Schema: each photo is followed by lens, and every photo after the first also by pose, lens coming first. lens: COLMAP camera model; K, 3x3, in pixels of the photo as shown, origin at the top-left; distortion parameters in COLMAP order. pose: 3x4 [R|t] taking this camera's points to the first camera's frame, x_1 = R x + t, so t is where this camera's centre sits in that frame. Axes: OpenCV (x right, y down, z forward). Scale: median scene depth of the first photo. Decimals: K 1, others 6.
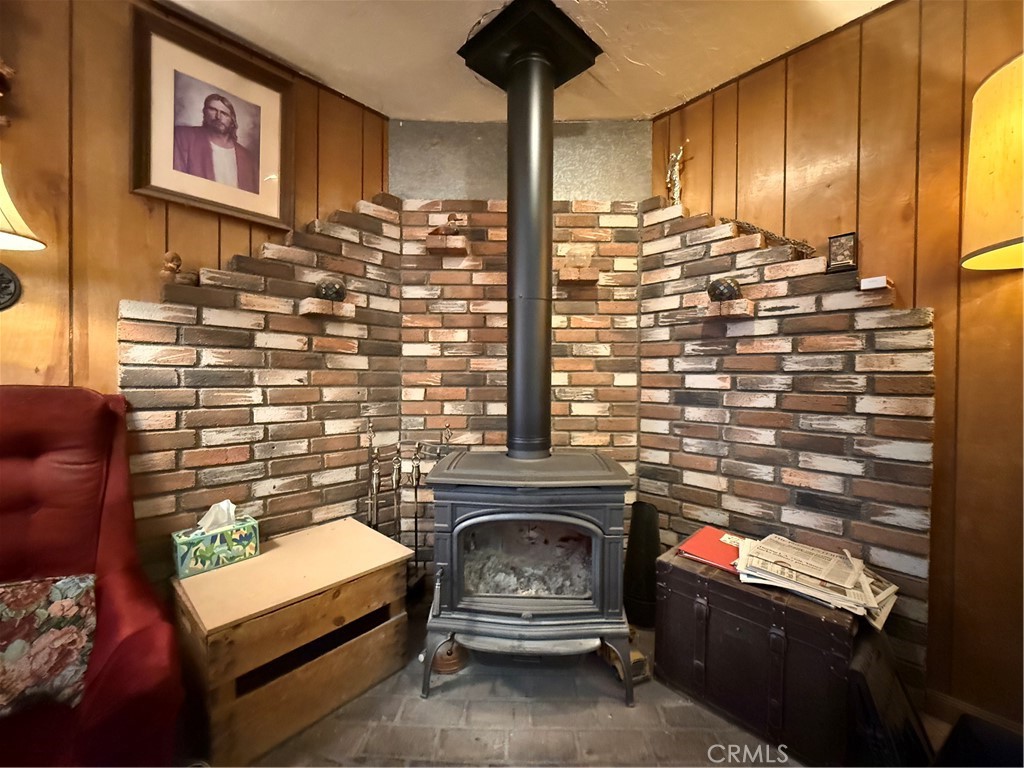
lens RADIAL K [[408.1, 0, 513.3], [0, 408.1, 383.7], [0, 0, 1]] dist [-0.000872, 0.000789]
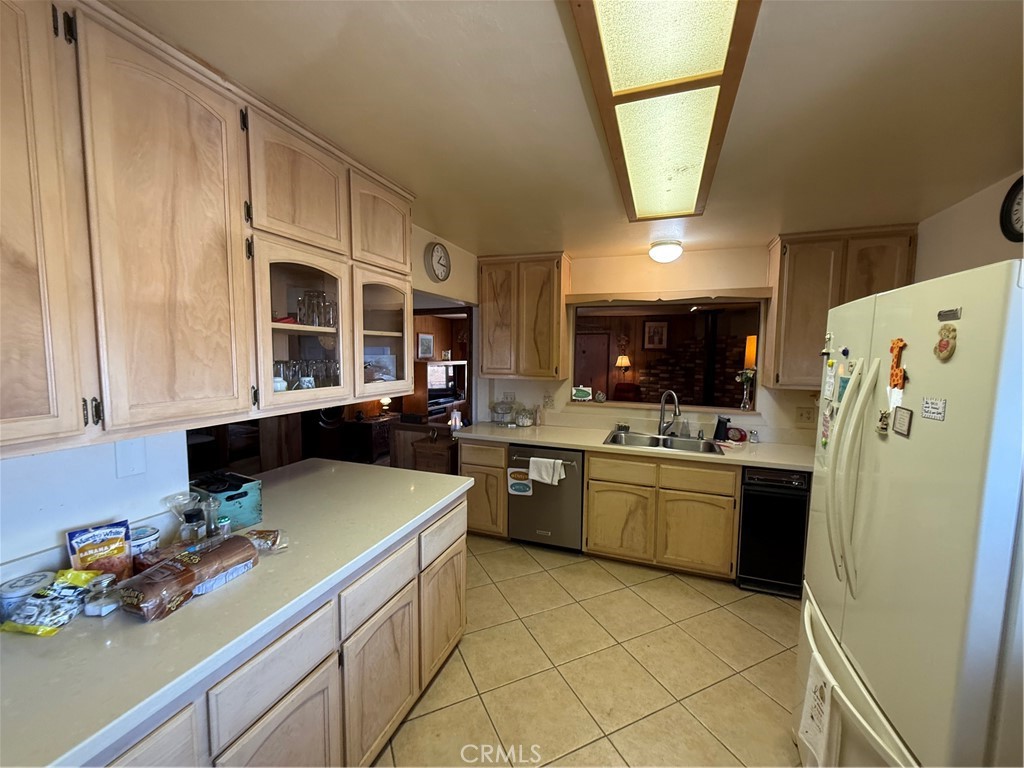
lens RADIAL K [[408.1, 0, 514.9], [0, 408.1, 383.4], [0, 0, 1]] dist [-0.000872, 0.000789]
pose [[0.421107, 0.065017, -0.904677, 2.881667], [-0.023340, 0.997874, 0.060851, -0.246332], [0.906710, -0.004509, 0.421730, -2.483185]]
